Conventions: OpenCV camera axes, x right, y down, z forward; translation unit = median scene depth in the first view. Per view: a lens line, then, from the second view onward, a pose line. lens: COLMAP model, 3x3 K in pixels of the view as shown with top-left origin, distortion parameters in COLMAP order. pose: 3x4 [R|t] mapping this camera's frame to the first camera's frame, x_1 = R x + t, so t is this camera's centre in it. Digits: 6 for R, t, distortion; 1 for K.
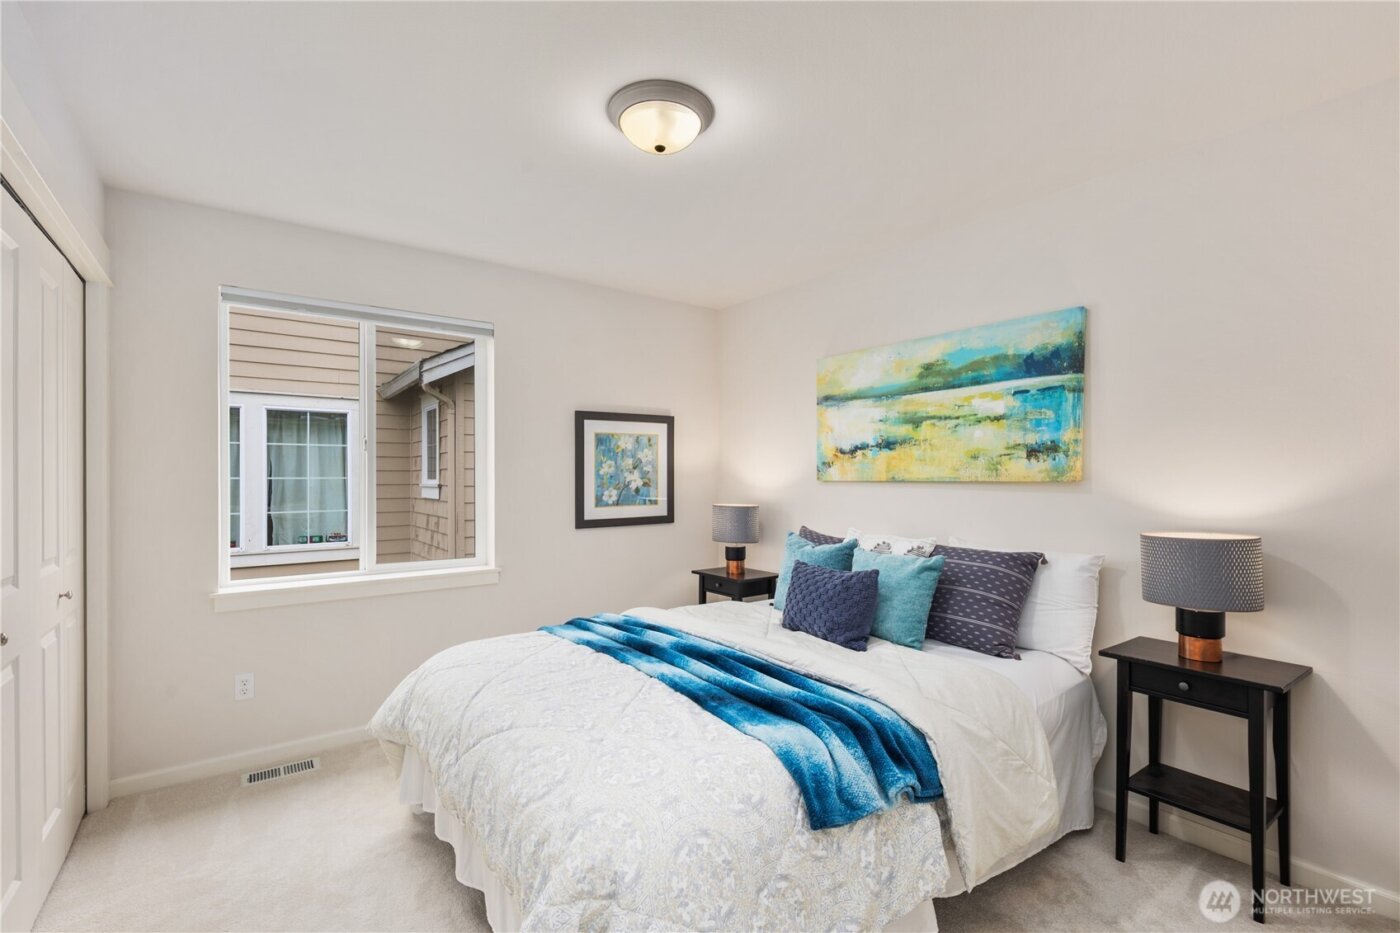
lens RADIAL K [[614.2, 0, 705.0], [0, 614.2, 474.0], [0, 0, 1]] dist [0.002938, 0.000224]
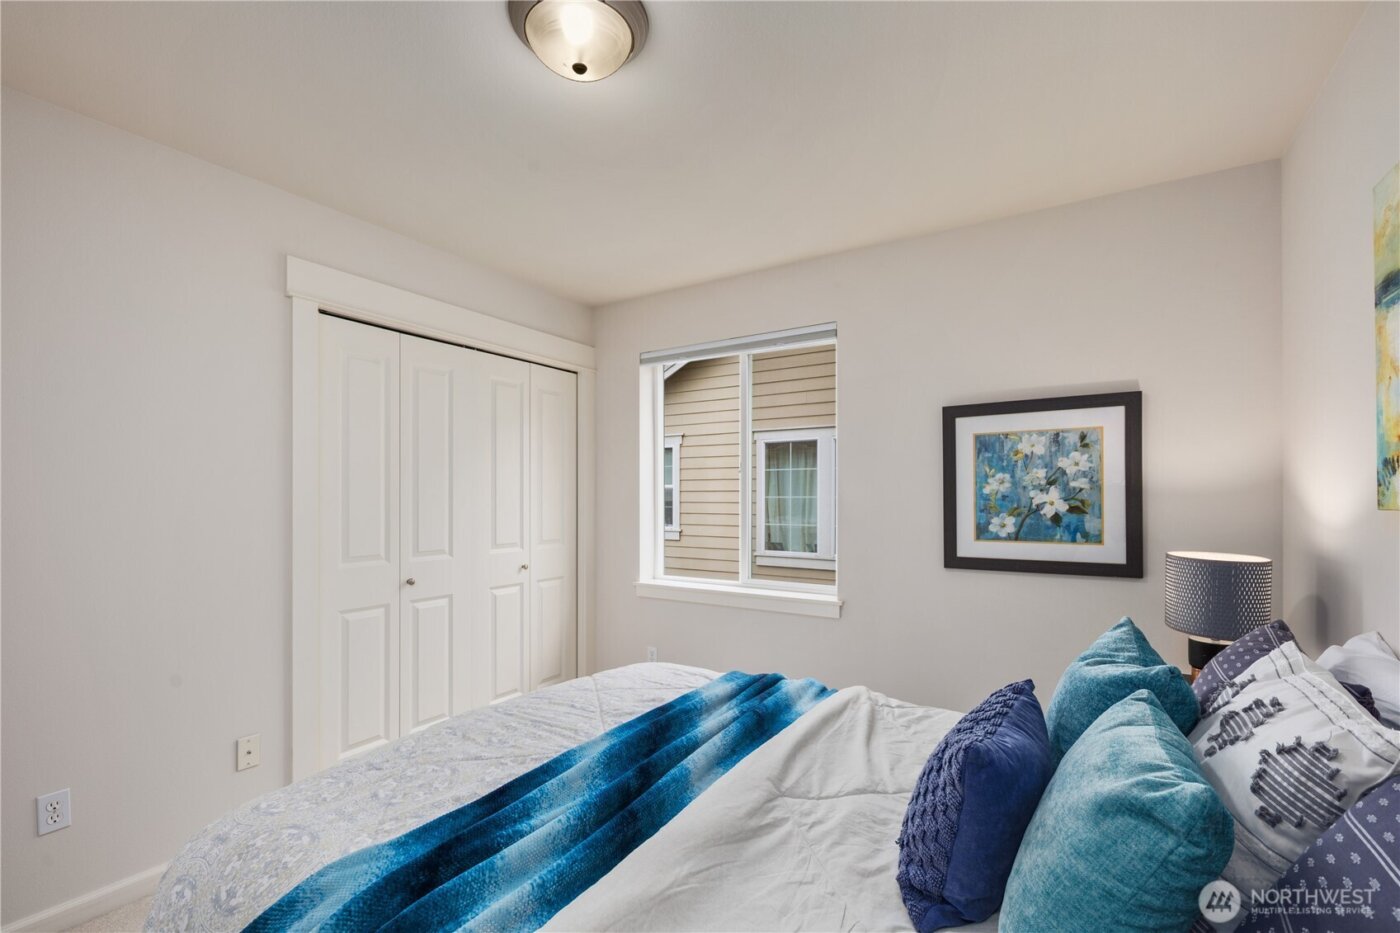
lens RADIAL K [[614.2, 0, 752.5], [0, 614.2, 492.2], [0, 0, 1]] dist [0.002938, 0.000224]
pose [[0.357800, -0.011742, -0.933724, 0.377250], [-0.001496, 0.999912, -0.013148, 0.008323], [0.933797, 0.006101, 0.357751, 0.494234]]
